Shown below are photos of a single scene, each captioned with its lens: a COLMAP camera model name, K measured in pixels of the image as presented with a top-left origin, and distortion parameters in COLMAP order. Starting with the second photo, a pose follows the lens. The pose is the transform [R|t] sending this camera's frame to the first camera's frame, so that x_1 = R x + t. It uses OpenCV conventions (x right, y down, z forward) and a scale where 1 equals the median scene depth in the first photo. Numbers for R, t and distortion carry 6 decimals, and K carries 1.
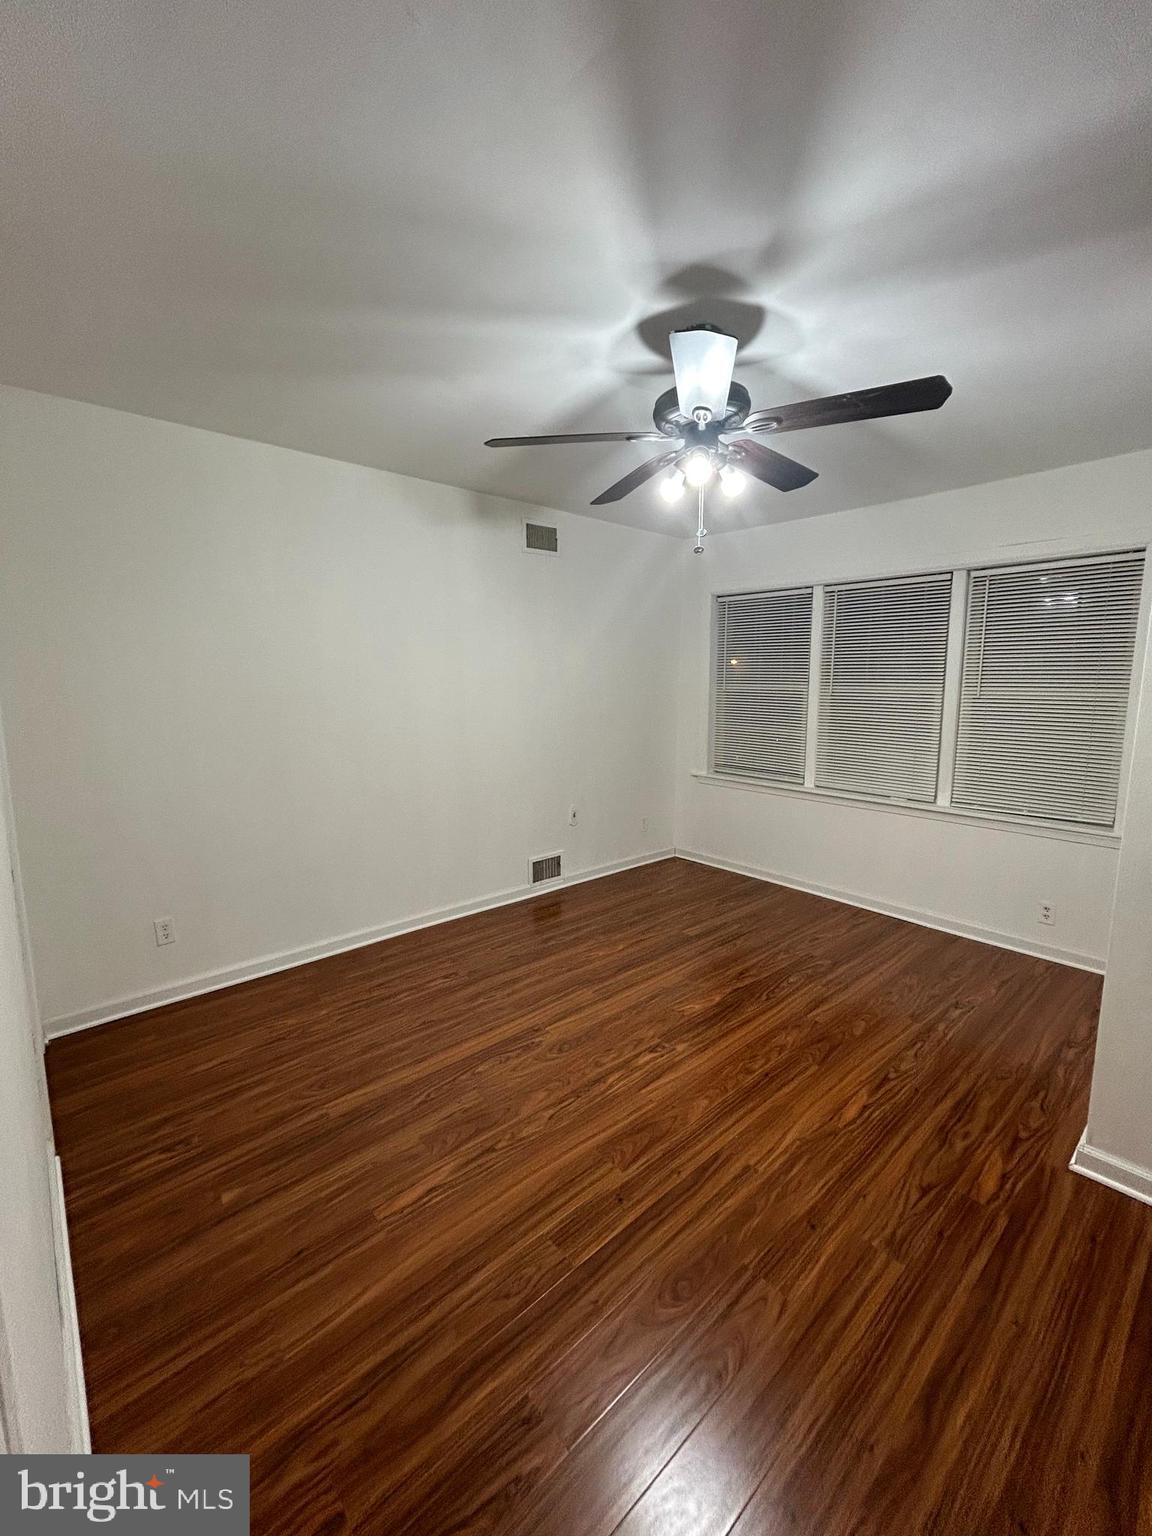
lens RADIAL K [[625.6, 0, 578.6], [0, 625.6, 768.4], [0, 0, 1]] dist [-0.003183, 0.001918]
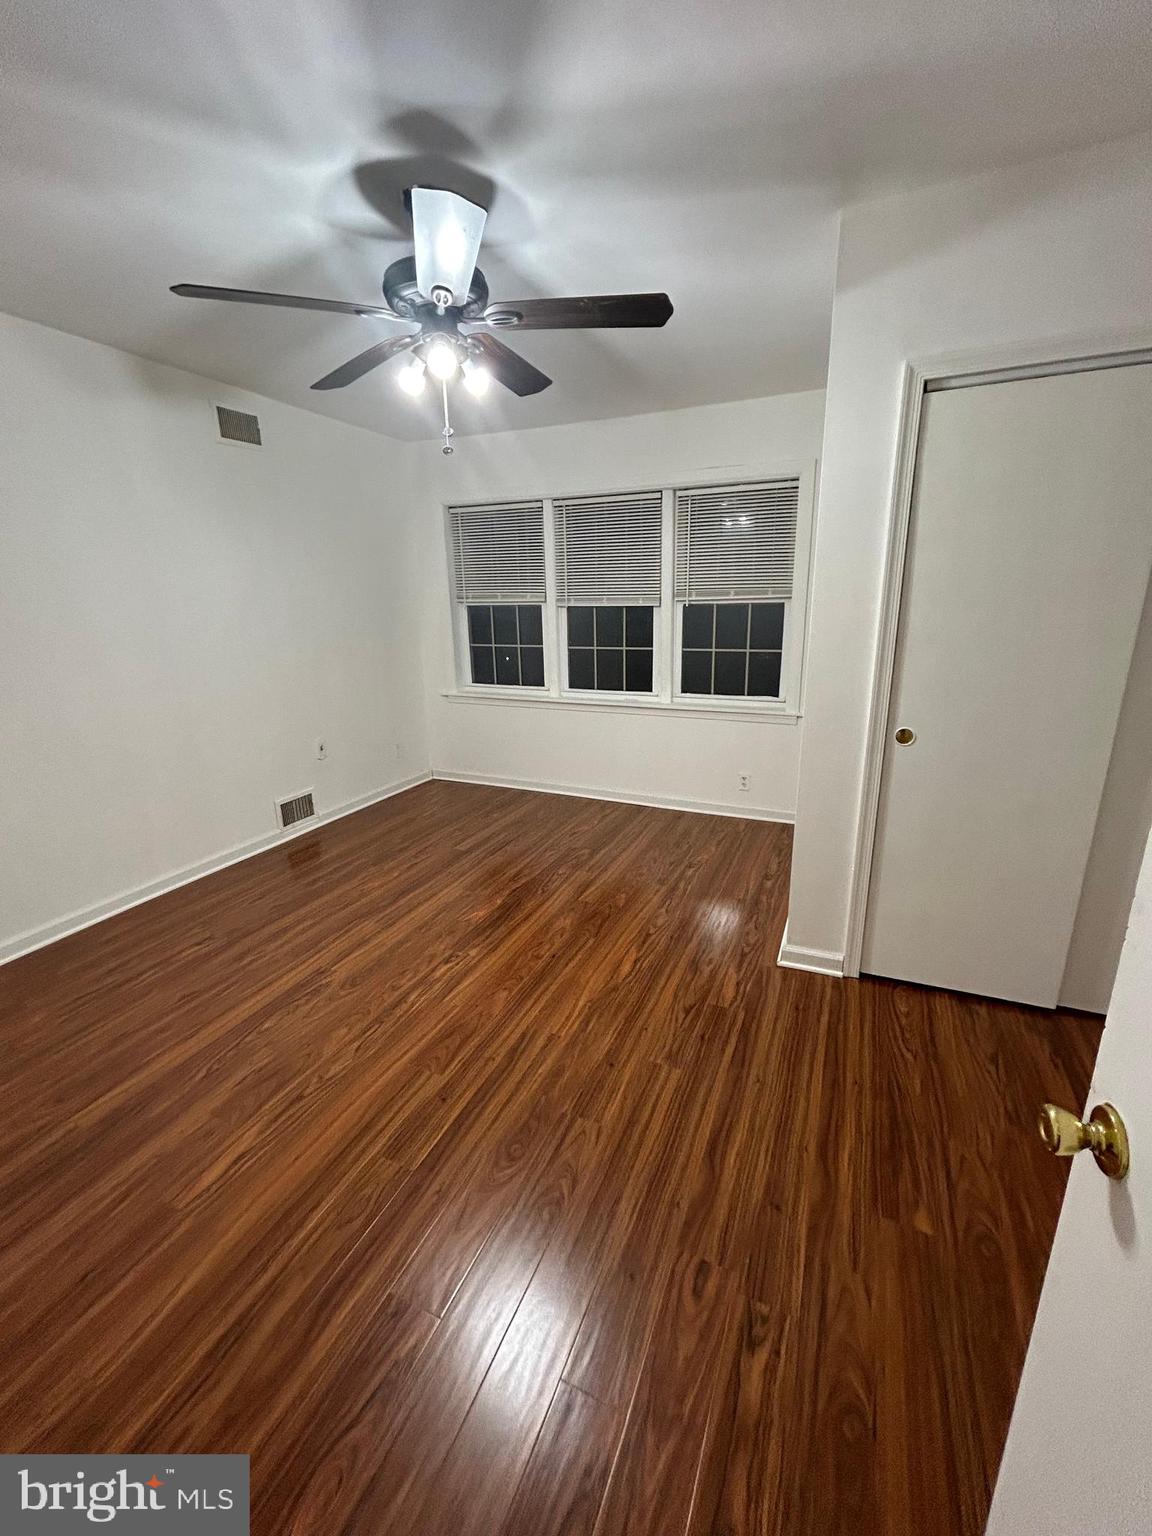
lens RADIAL K [[625.6, 0, 577.9], [0, 625.6, 767.2], [0, 0, 1]] dist [-0.003183, 0.001918]
pose [[0.911133, -0.125357, 0.392583, -0.057473], [0.077313, 0.987695, 0.135949, 0.012725], [-0.404794, -0.093516, 0.909613, 0.006289]]
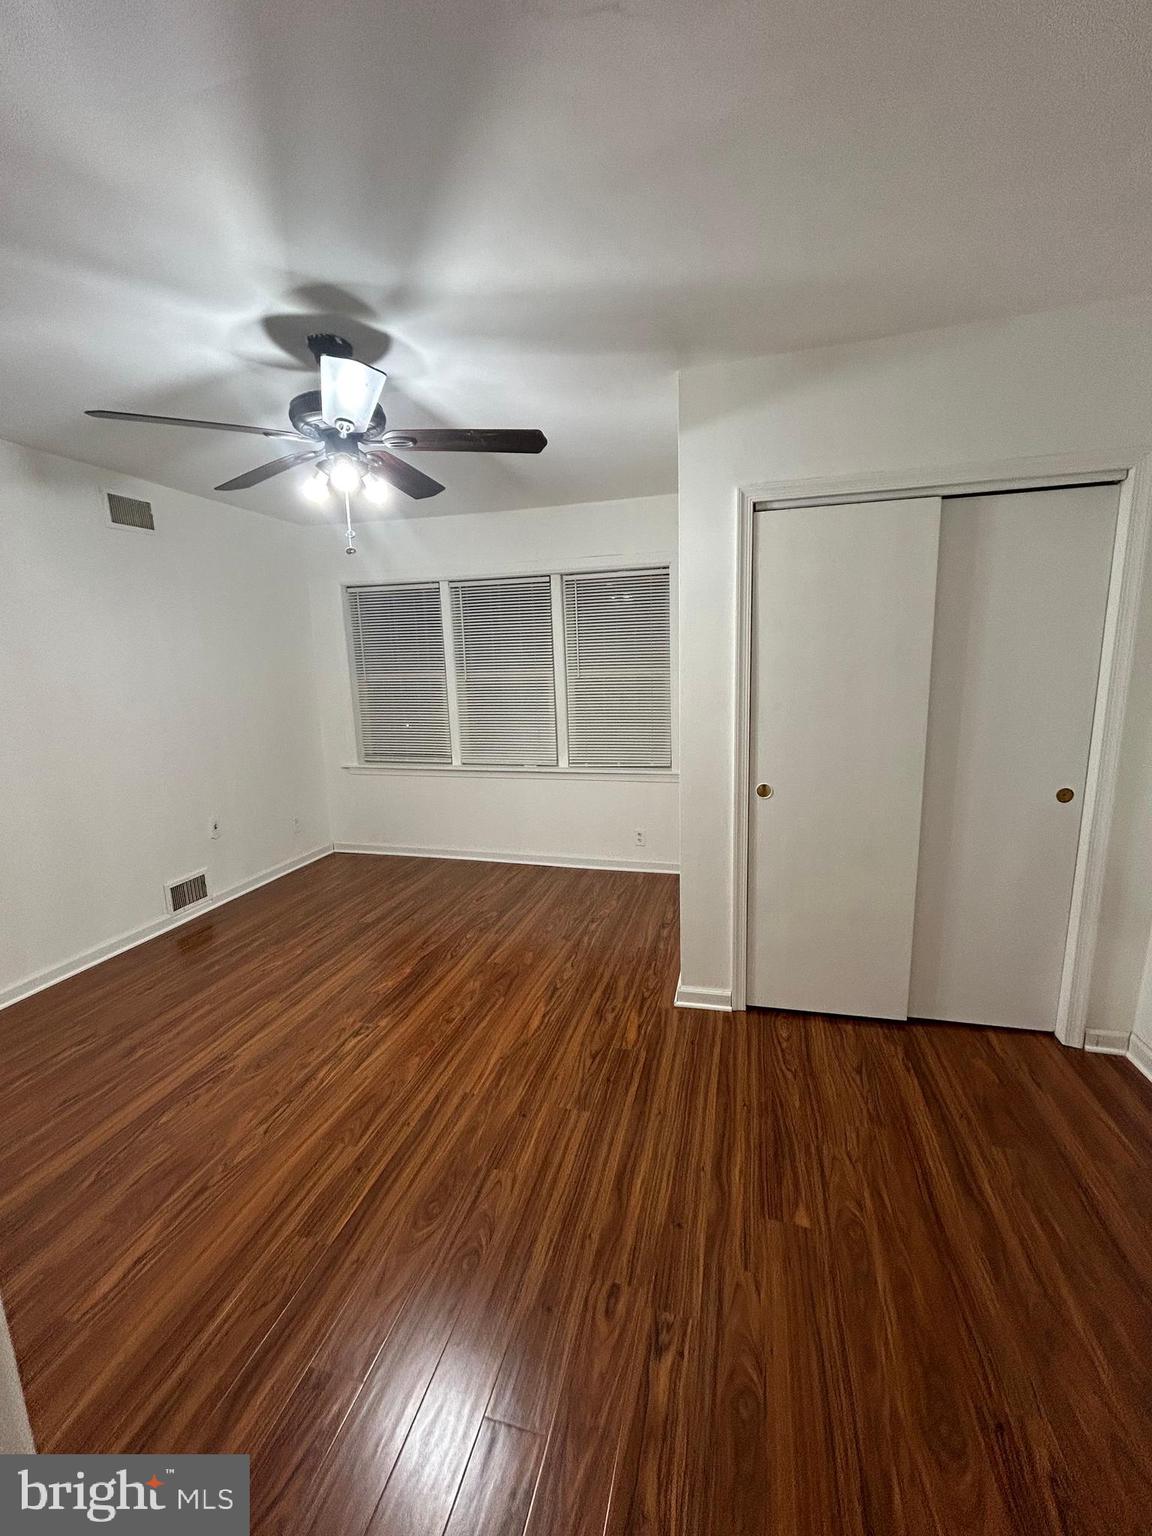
lens RADIAL K [[625.6, 0, 577.9], [0, 625.6, 767.7], [0, 0, 1]] dist [-0.003183, 0.001918]
pose [[0.835197, -0.119004, 0.536920, -0.090239], [0.108224, 0.992781, 0.051696, 0.000482], [-0.539196, 0.014931, 0.842048, -0.081921]]
